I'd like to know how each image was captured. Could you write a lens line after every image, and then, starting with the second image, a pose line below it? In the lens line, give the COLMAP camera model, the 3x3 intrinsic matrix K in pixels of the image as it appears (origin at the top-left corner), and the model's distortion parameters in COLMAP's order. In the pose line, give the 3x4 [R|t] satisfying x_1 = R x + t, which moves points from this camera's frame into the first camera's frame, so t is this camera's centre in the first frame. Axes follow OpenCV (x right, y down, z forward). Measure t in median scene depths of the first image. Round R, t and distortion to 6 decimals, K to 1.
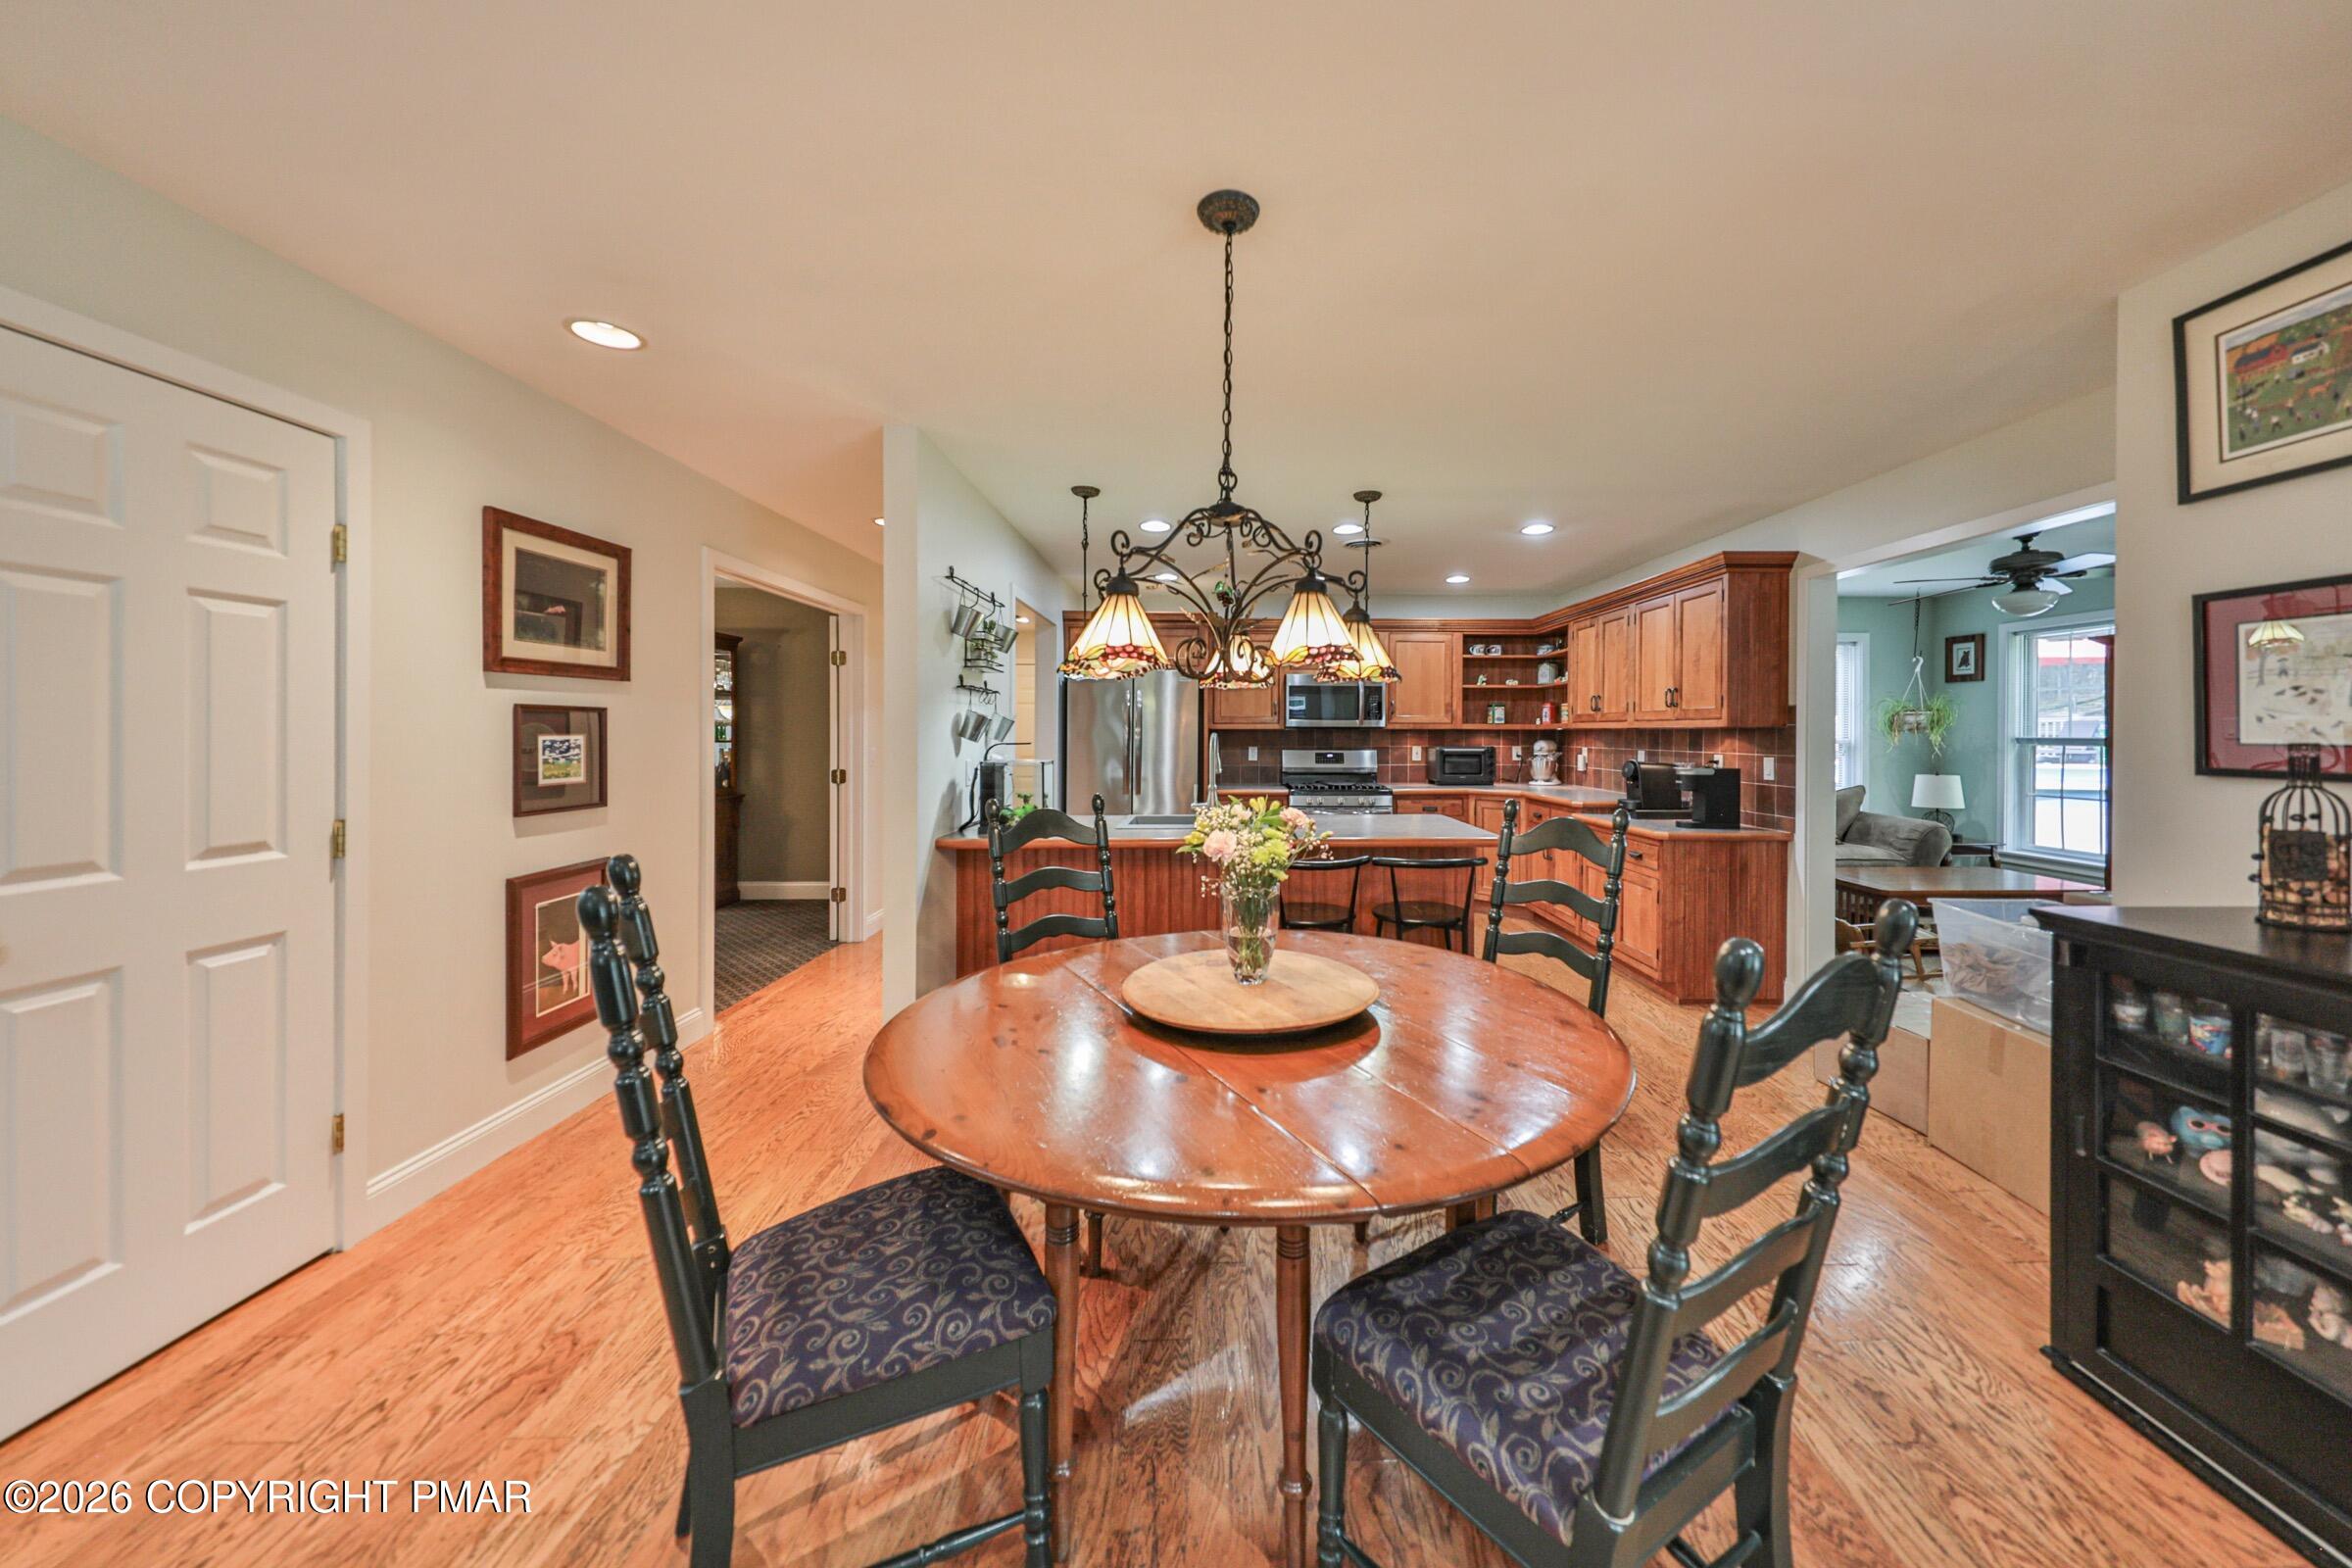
lens RADIAL K [[814.0, 0, 1253.4], [0, 814.0, 733.7], [0, 0, 1]] dist [0.000650, -0.000001]
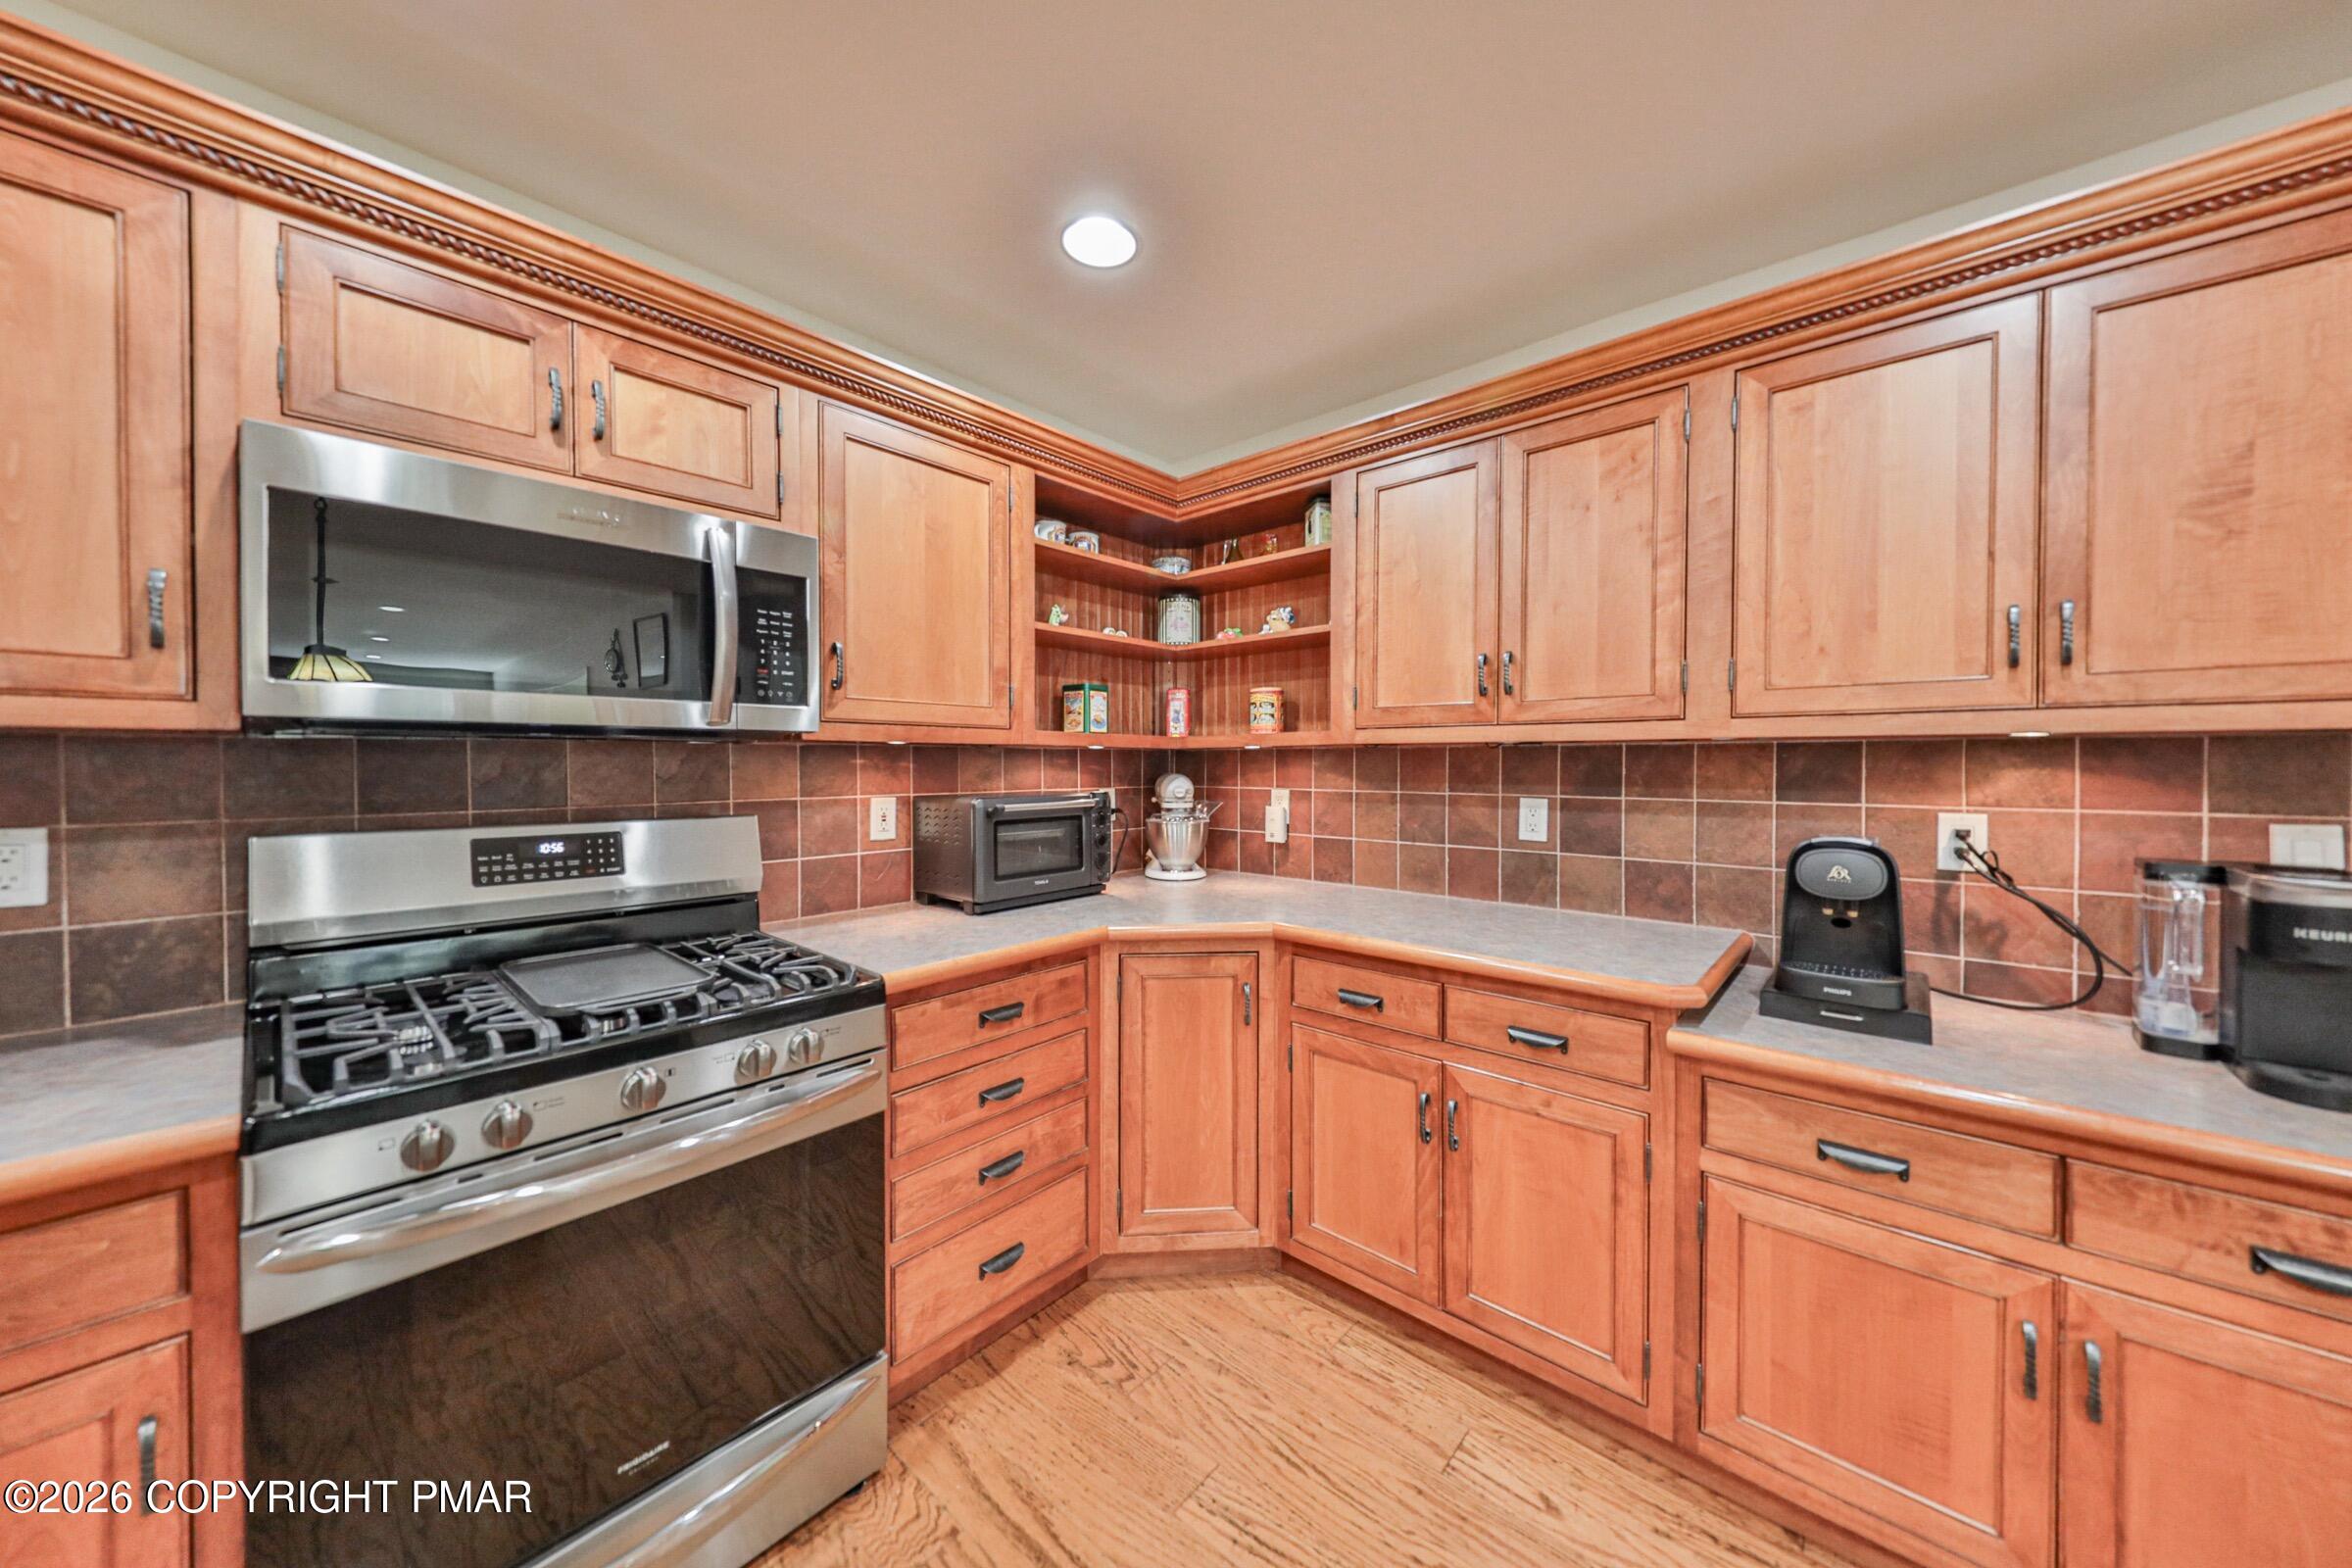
lens RADIAL K [[783.3, 0, 1182.8], [0, 783.3, 766.5], [0, 0, 1]] dist [0.000147, -0.000082]
pose [[0.709331, -0.006802, 0.704843, 0.065517], [0.004691, 0.999977, 0.004930, 0.002221], [-0.704860, -0.000190, 0.709346, 0.735754]]
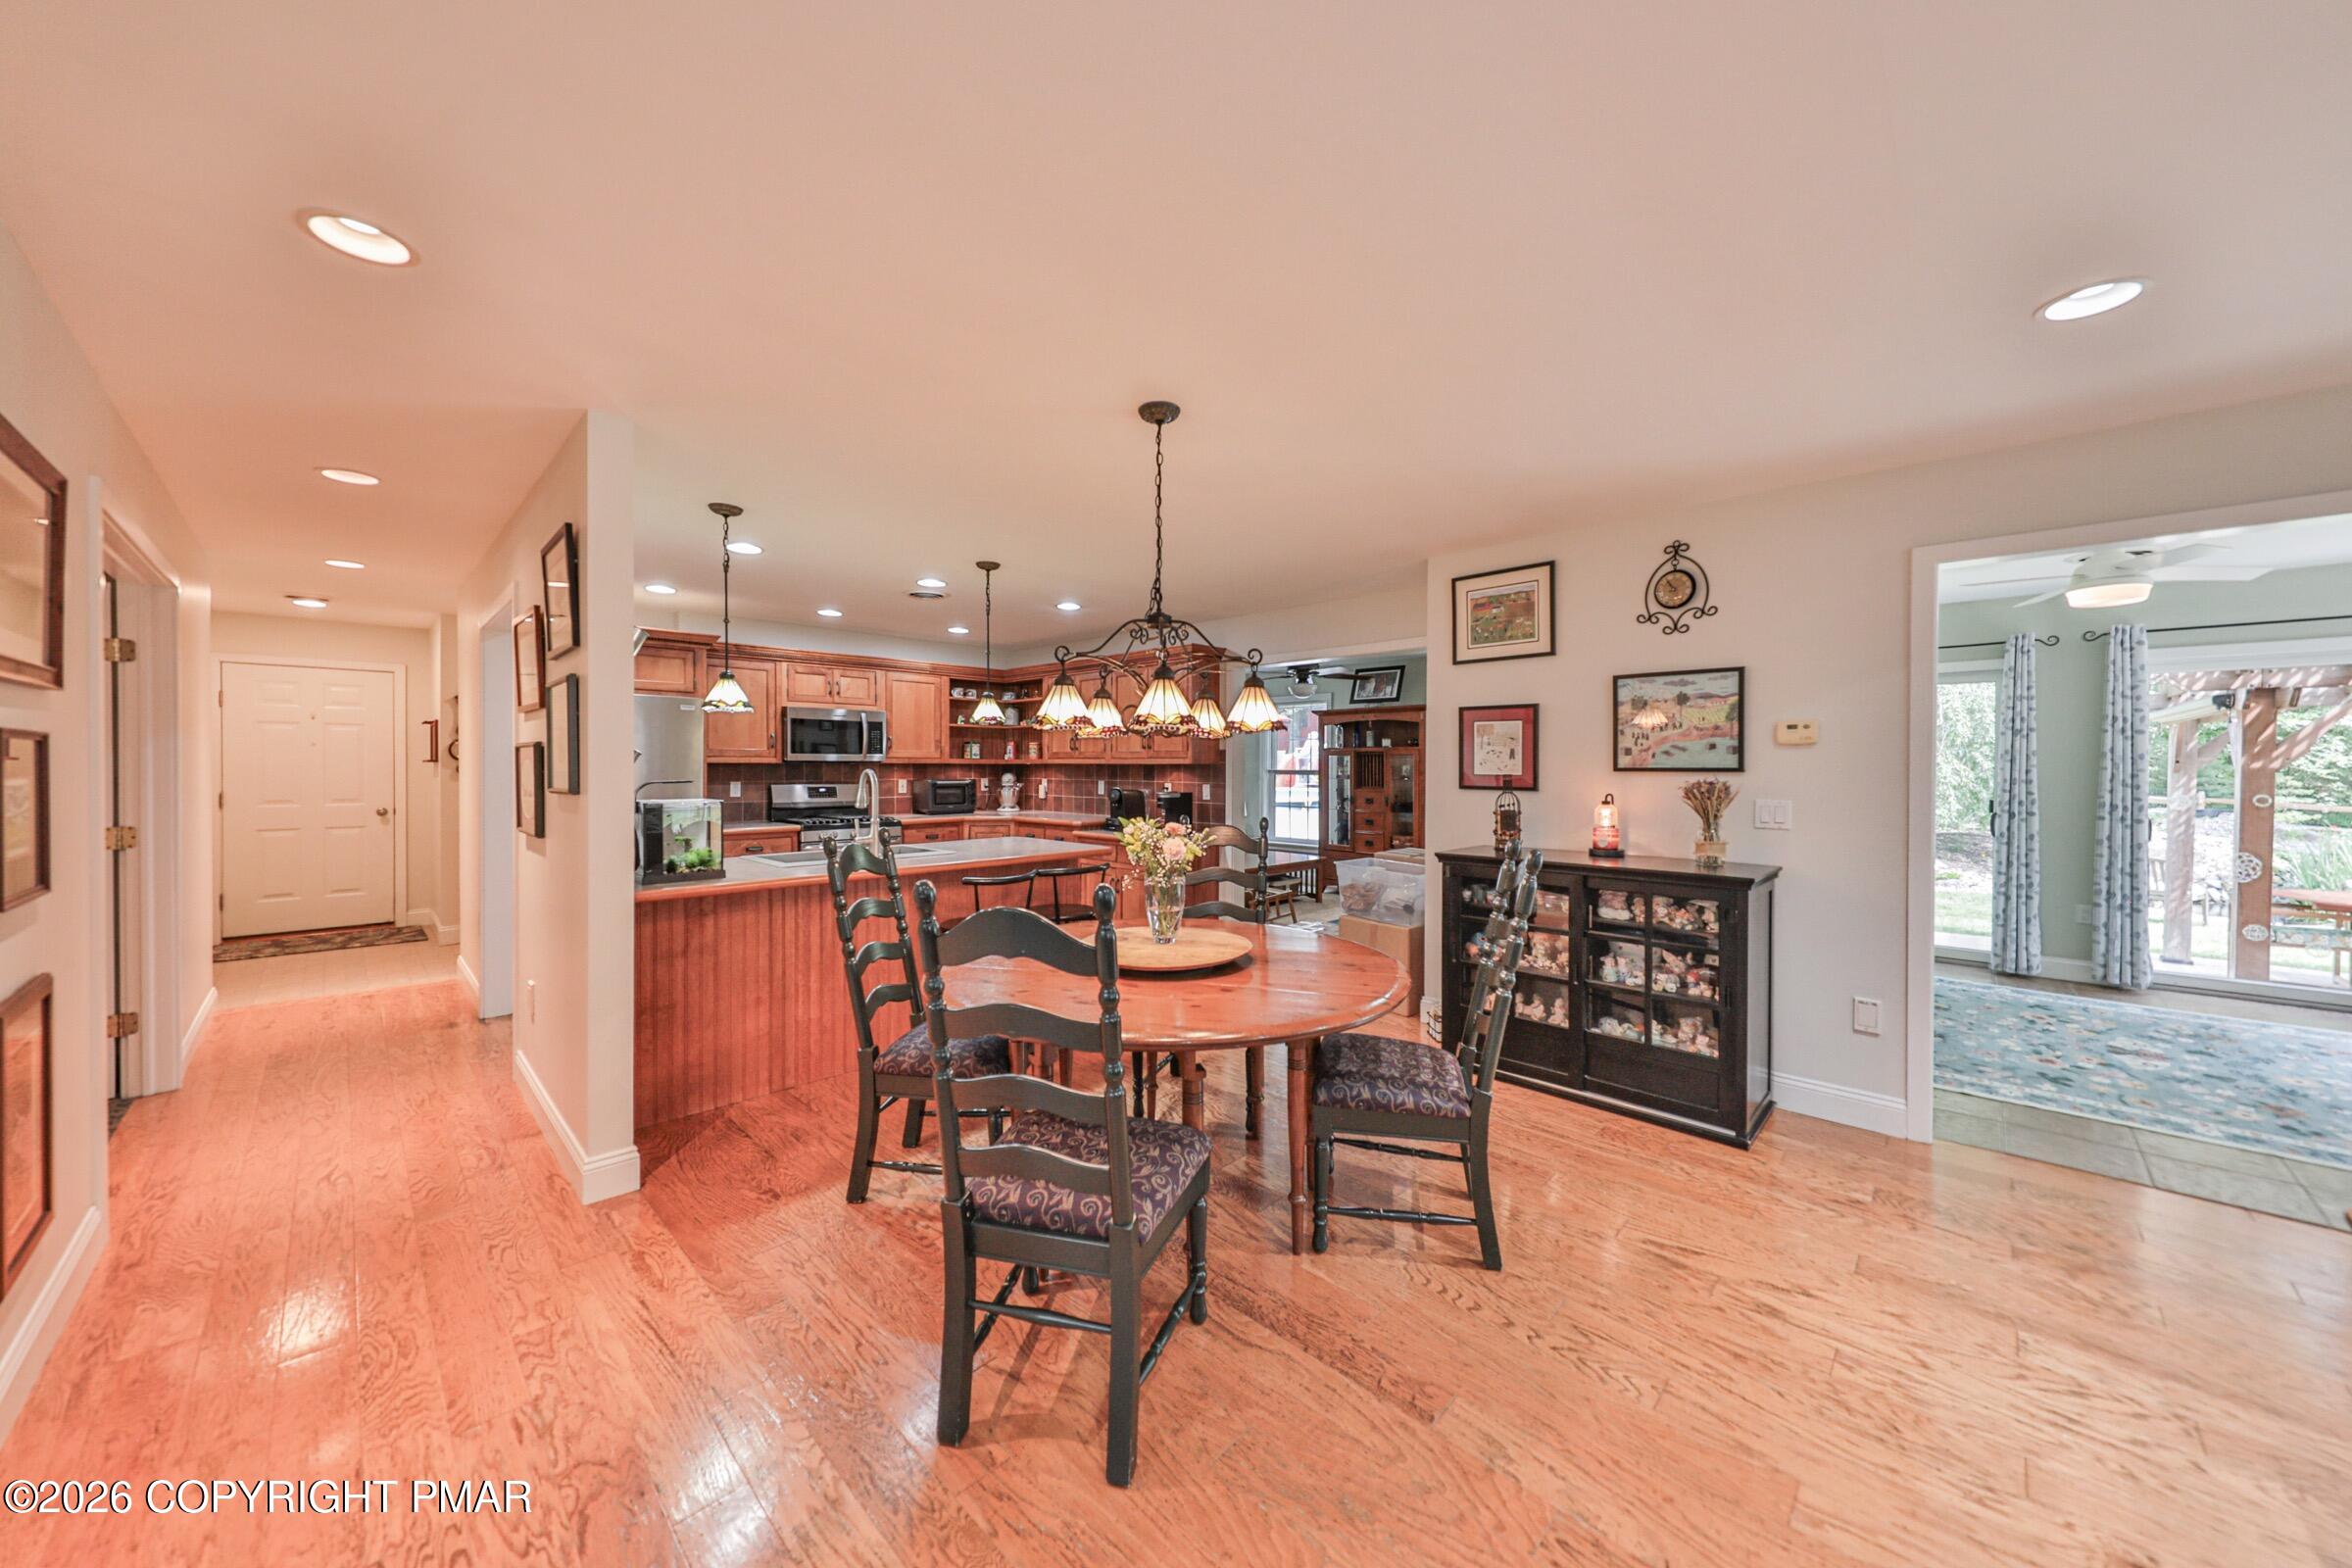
lens RADIAL K [[809.9, 0, 1177.7], [0, 809.9, 774.9], [0, 0, 1]] dist [0.001239, -0.000034]
pose [[0.722400, -0.007219, 0.691438, -0.292272], [-0.001295, 0.999930, 0.011793, -0.003916], [-0.691474, -0.009415, 0.722340, -0.018026]]
